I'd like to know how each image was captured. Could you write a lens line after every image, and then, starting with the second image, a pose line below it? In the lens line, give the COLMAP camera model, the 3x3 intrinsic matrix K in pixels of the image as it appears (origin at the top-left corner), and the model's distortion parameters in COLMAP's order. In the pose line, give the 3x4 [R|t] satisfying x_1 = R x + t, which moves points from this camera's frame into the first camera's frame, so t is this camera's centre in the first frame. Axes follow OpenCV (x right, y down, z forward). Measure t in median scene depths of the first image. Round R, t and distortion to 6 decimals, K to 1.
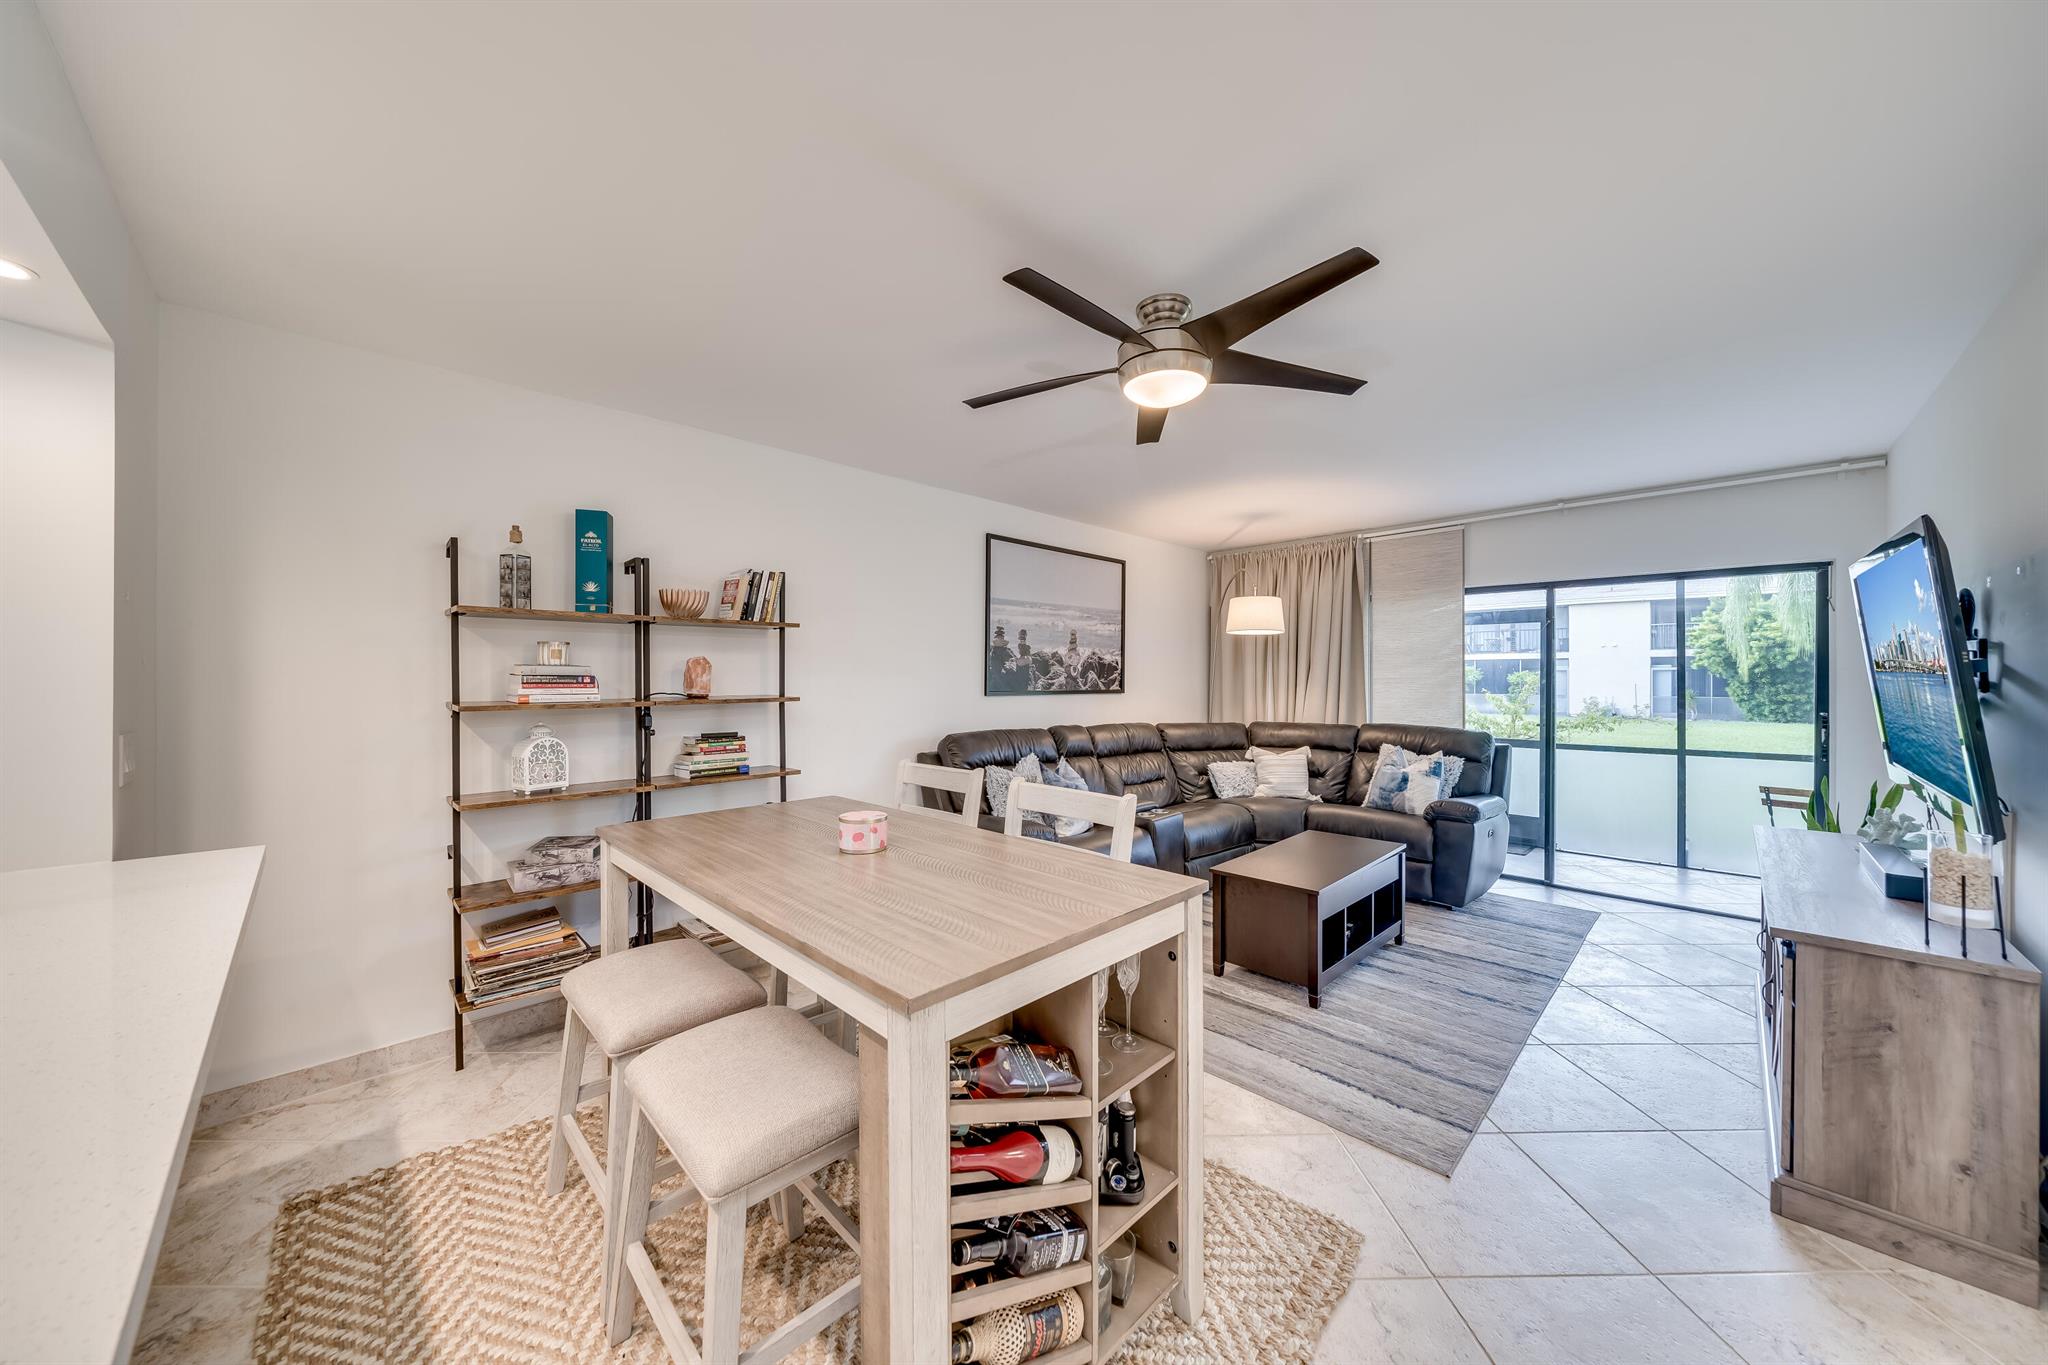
lens RADIAL K [[707.2, 0, 1021.4], [0, 707.2, 680.5], [0, 0, 1]] dist [-0.003079, -0.000234]
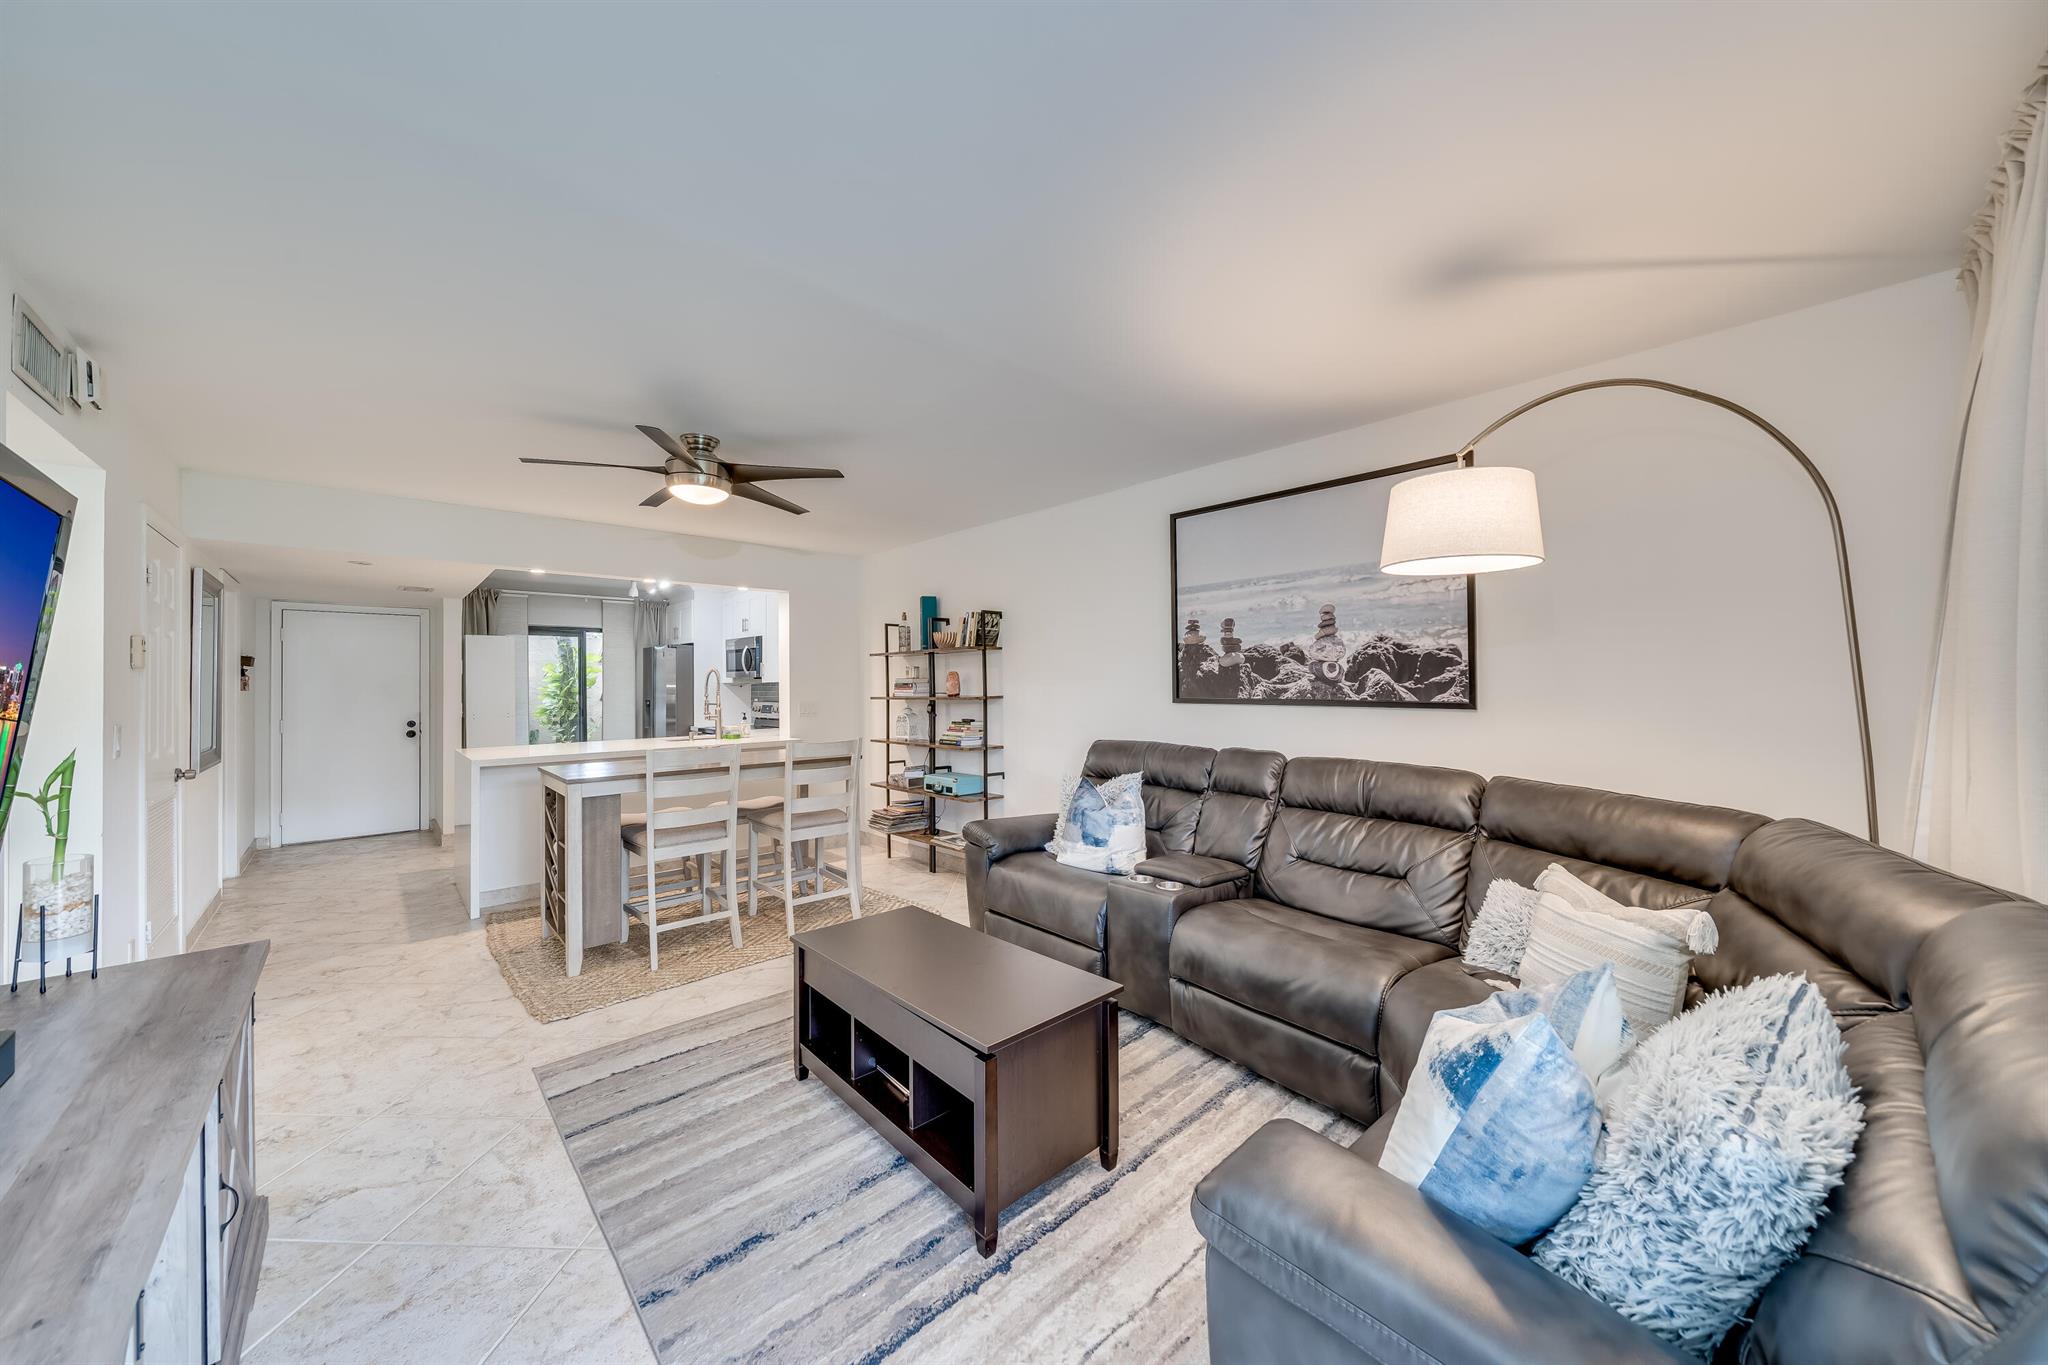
lens RADIAL K [[707.2, 0, 1019.4], [0, 707.2, 678.2], [0, 0, 1]] dist [-0.003079, -0.000234]
pose [[-0.034110, -0.006396, -0.999398, 0.789082], [0.005505, 0.999963, -0.006588, -0.003680], [0.999403, -0.005726, -0.034074, 0.815896]]
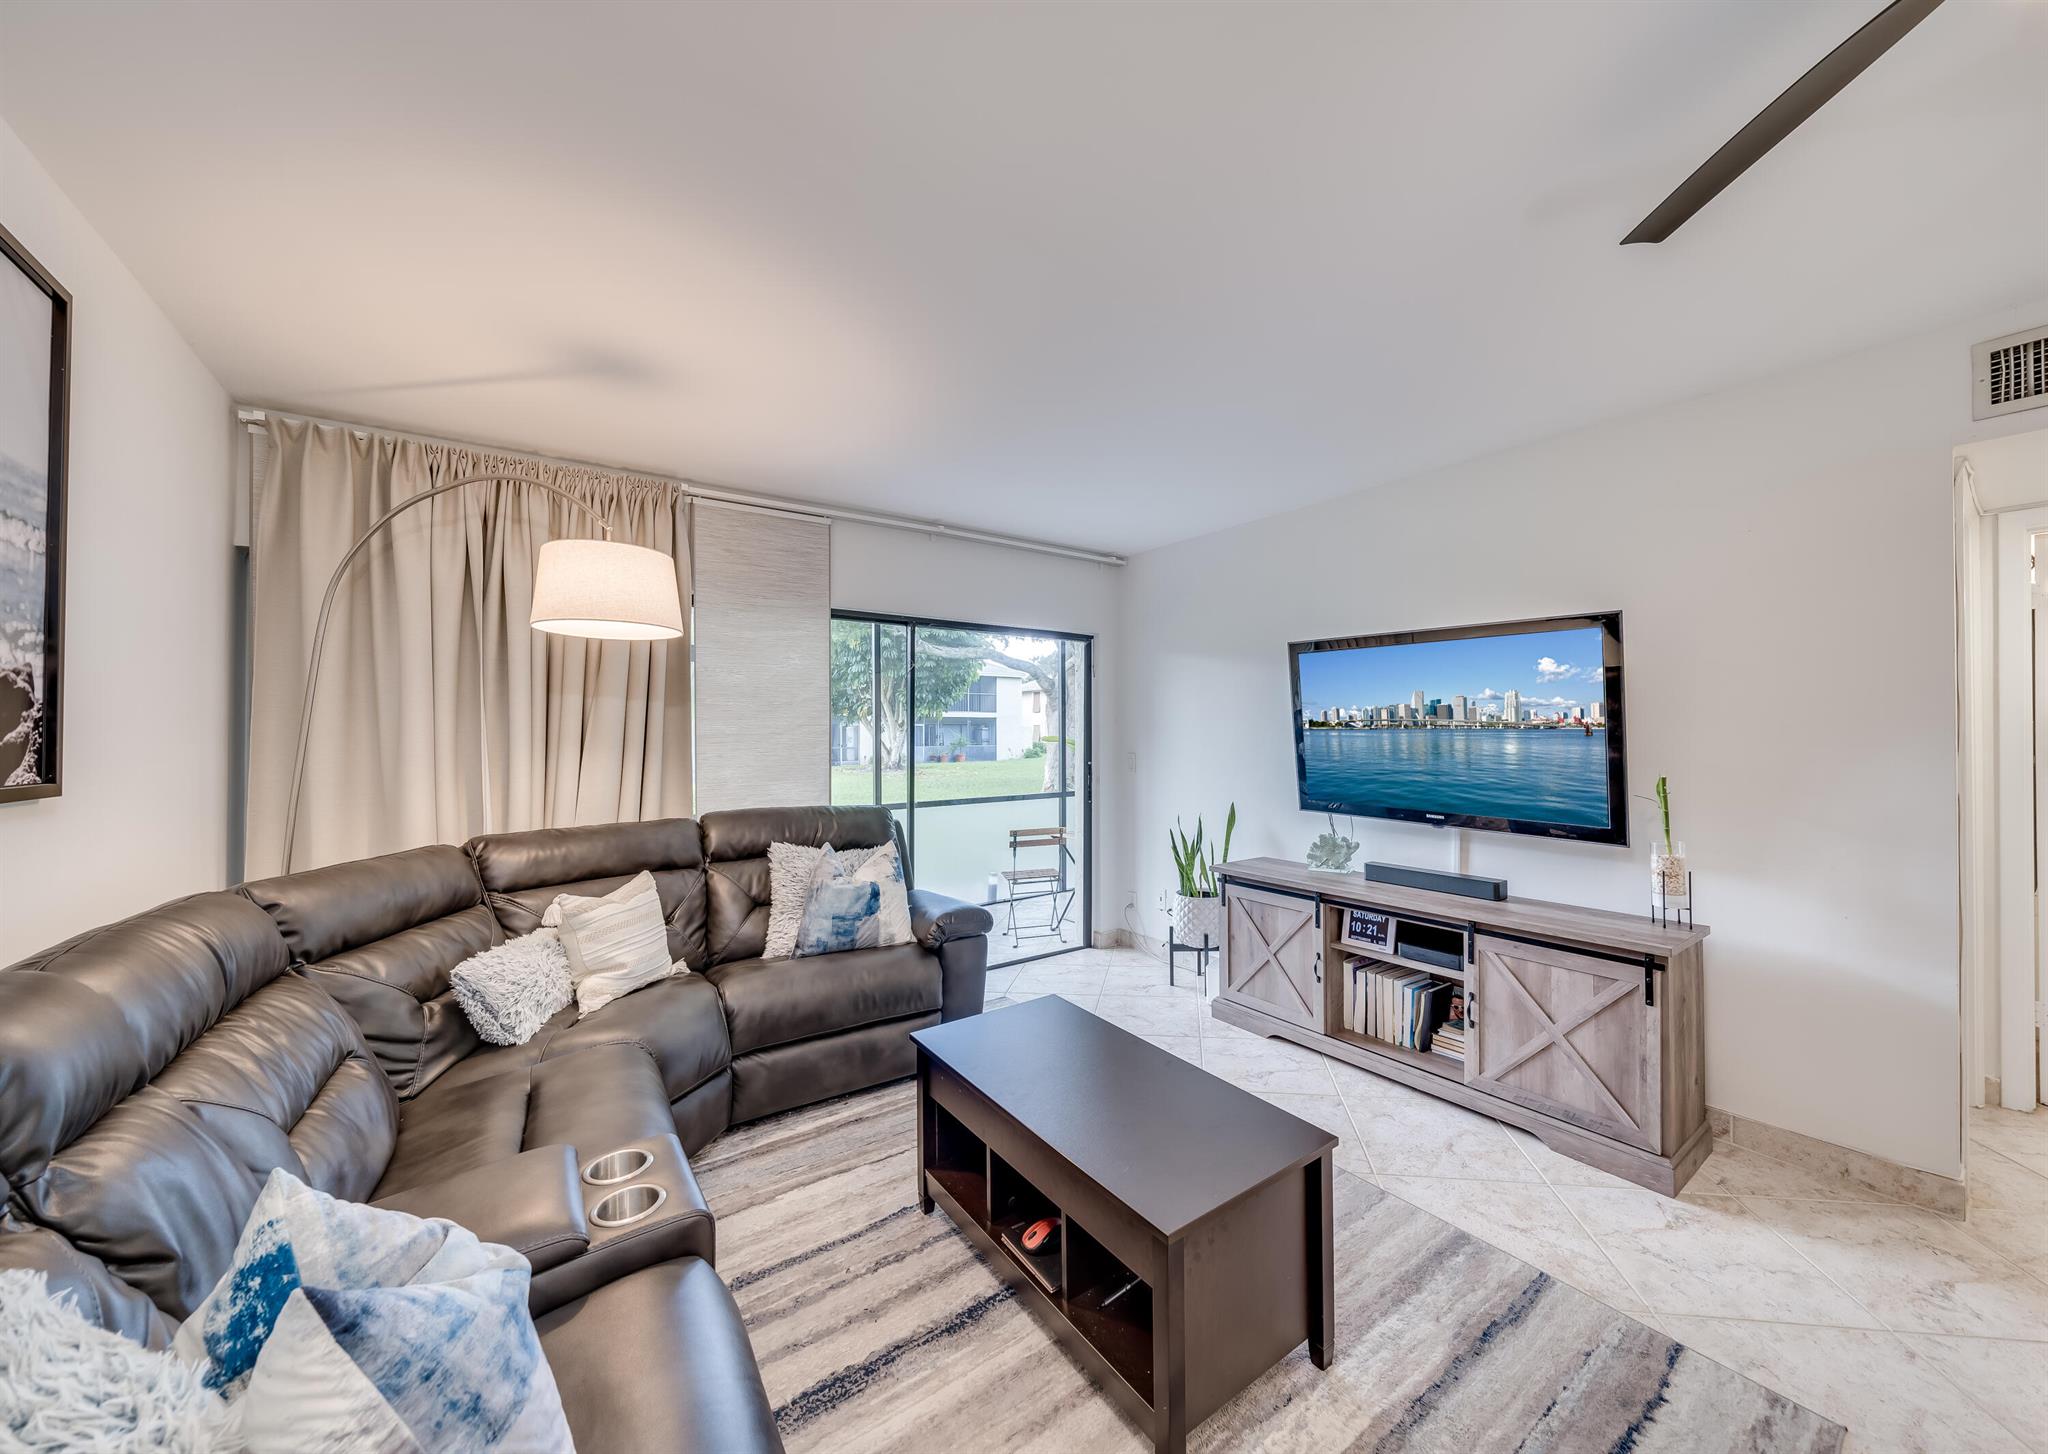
lens RADIAL K [[745.6, 0, 1083.3], [0, 745.6, 723.4], [0, 0, 1]] dist [-0.003559, -0.000057]
pose [[0.109664, 0.011337, 0.993904, -0.099758], [0.006652, 0.999904, -0.012139, -0.003747], [-0.993947, 0.007943, 0.109578, 0.702076]]
